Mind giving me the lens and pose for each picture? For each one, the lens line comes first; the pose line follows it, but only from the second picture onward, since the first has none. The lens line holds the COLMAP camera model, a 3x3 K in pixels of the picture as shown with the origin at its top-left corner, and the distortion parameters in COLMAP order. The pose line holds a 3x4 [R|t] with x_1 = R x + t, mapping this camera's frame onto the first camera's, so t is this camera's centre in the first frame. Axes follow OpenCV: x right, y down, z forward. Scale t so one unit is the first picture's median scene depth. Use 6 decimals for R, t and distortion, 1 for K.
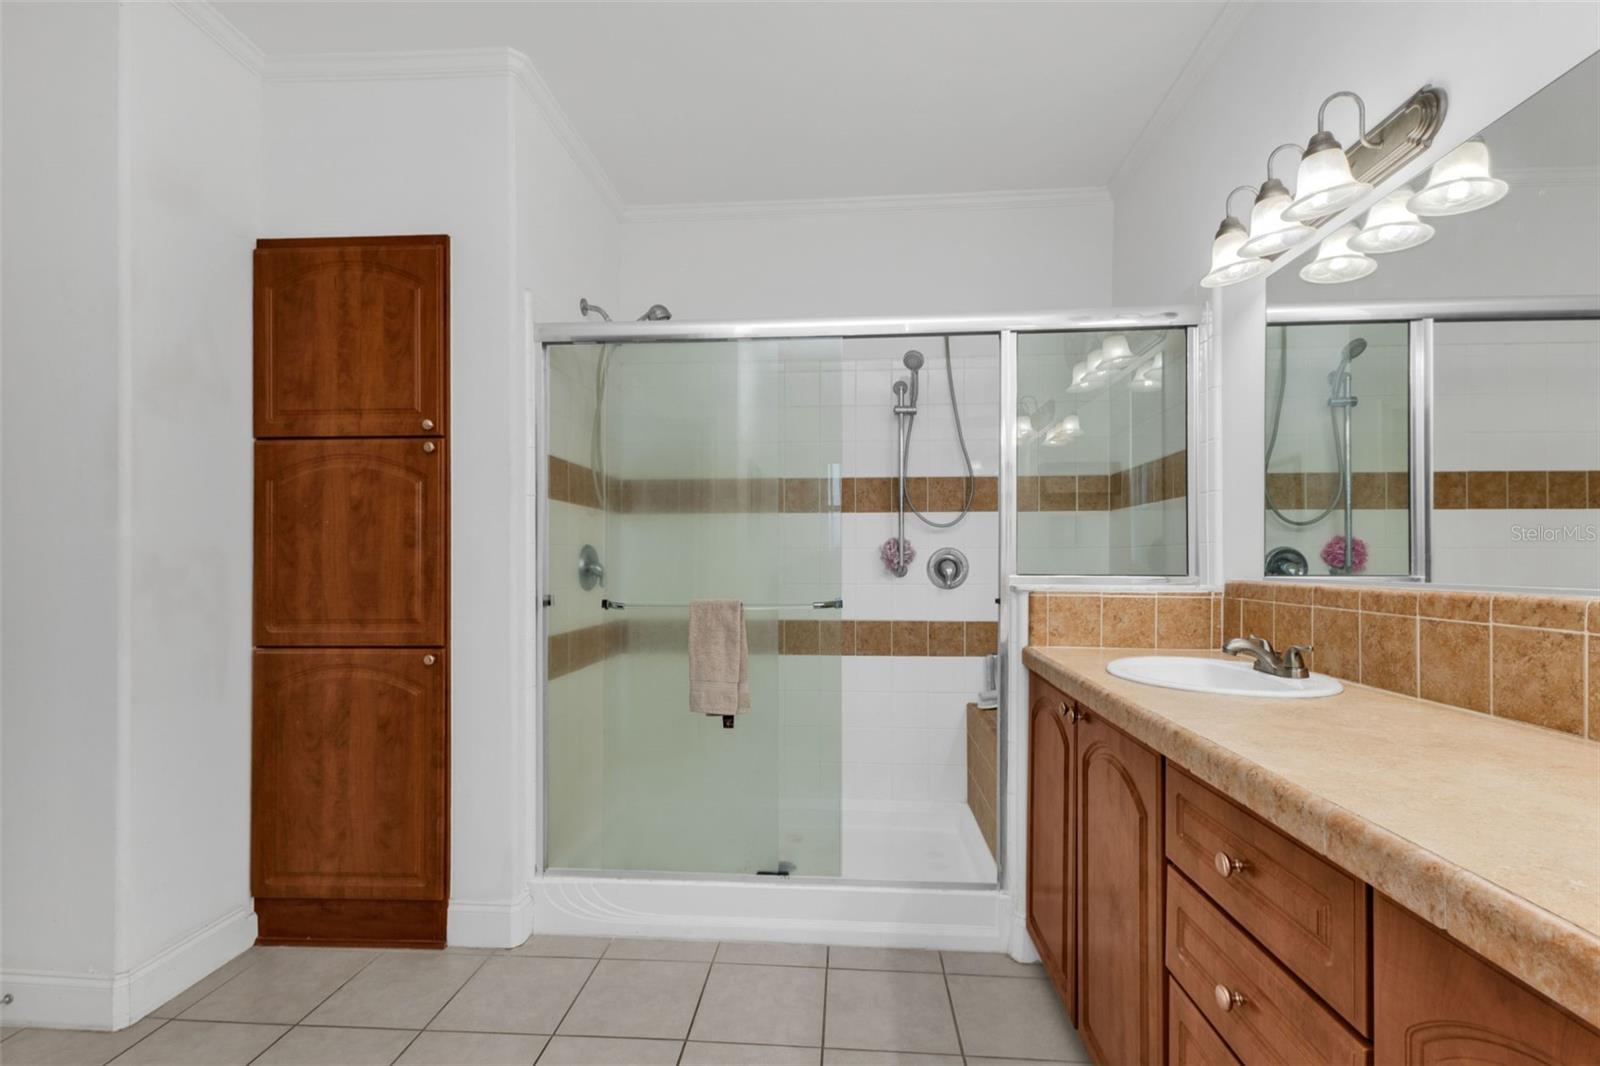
lens RADIAL K [[704.5, 0, 797.0], [0, 704.5, 557.7], [0, 0, 1]] dist [0.003091, -0.000418]
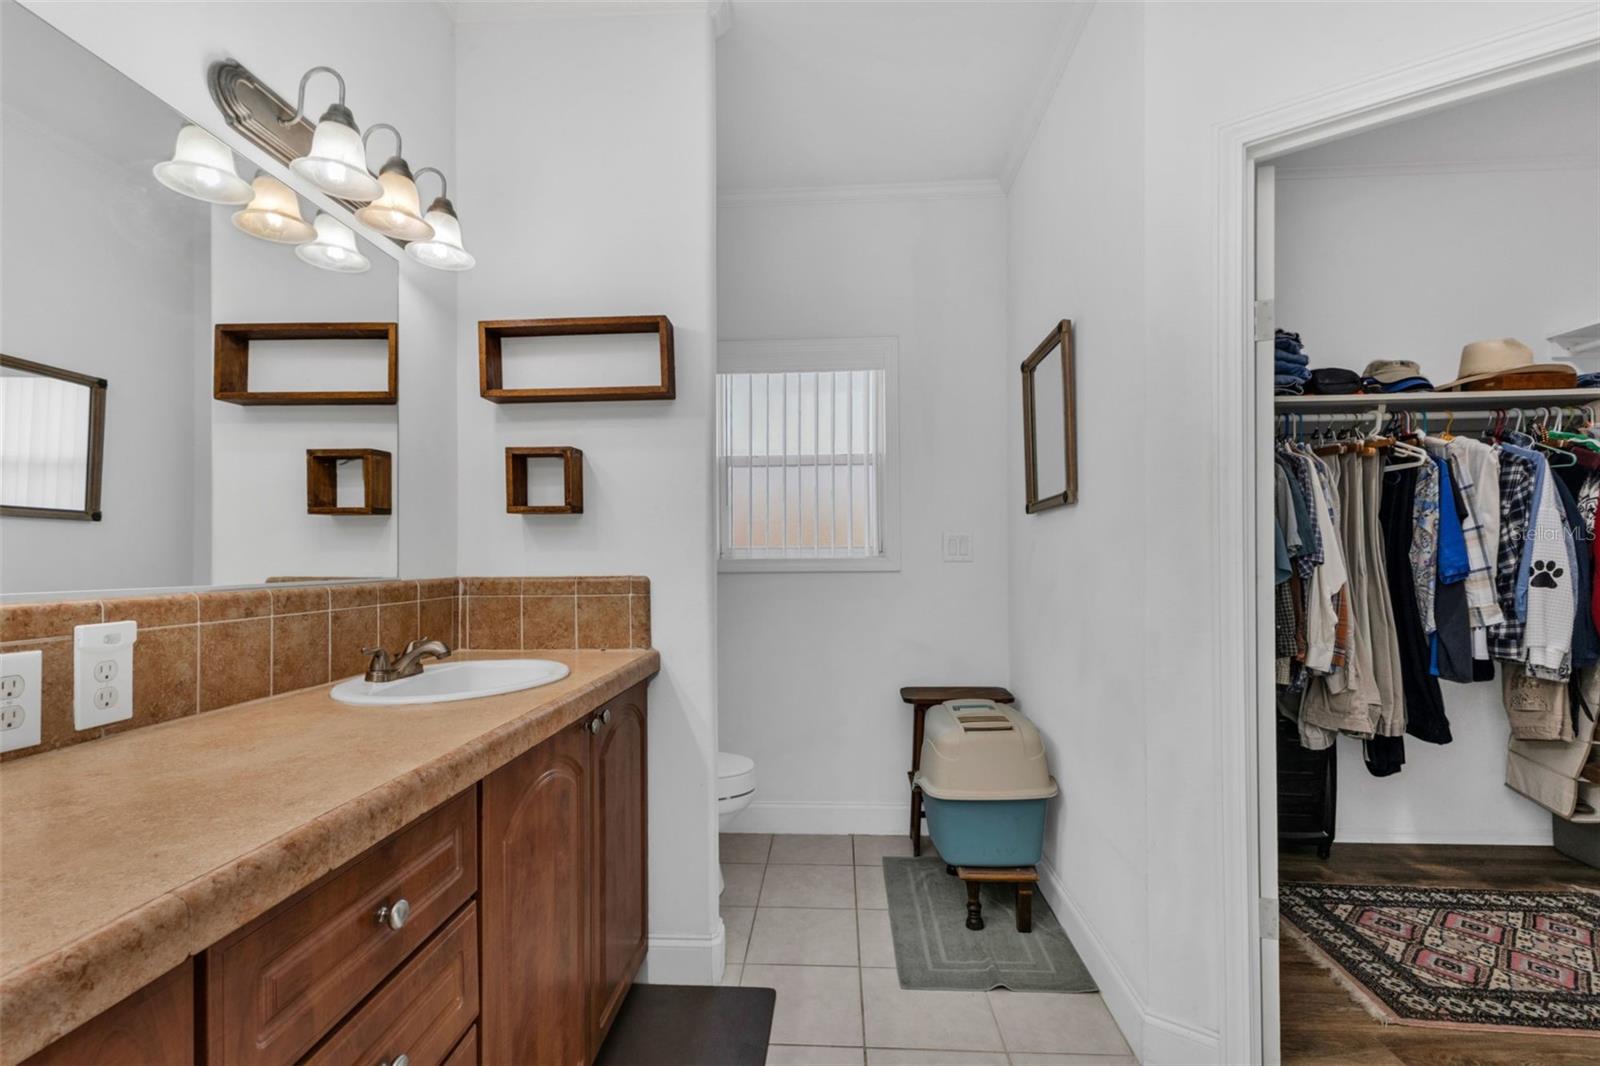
lens RADIAL K [[704.5, 0, 797.0], [0, 704.5, 557.7], [0, 0, 1]] dist [0.003091, -0.000418]
pose [[-0.999856, 0.004355, -0.016391, 0.056326], [0.004430, 0.999980, -0.004552, 0.003067], [0.016371, -0.004624, -0.999855, 0.833310]]
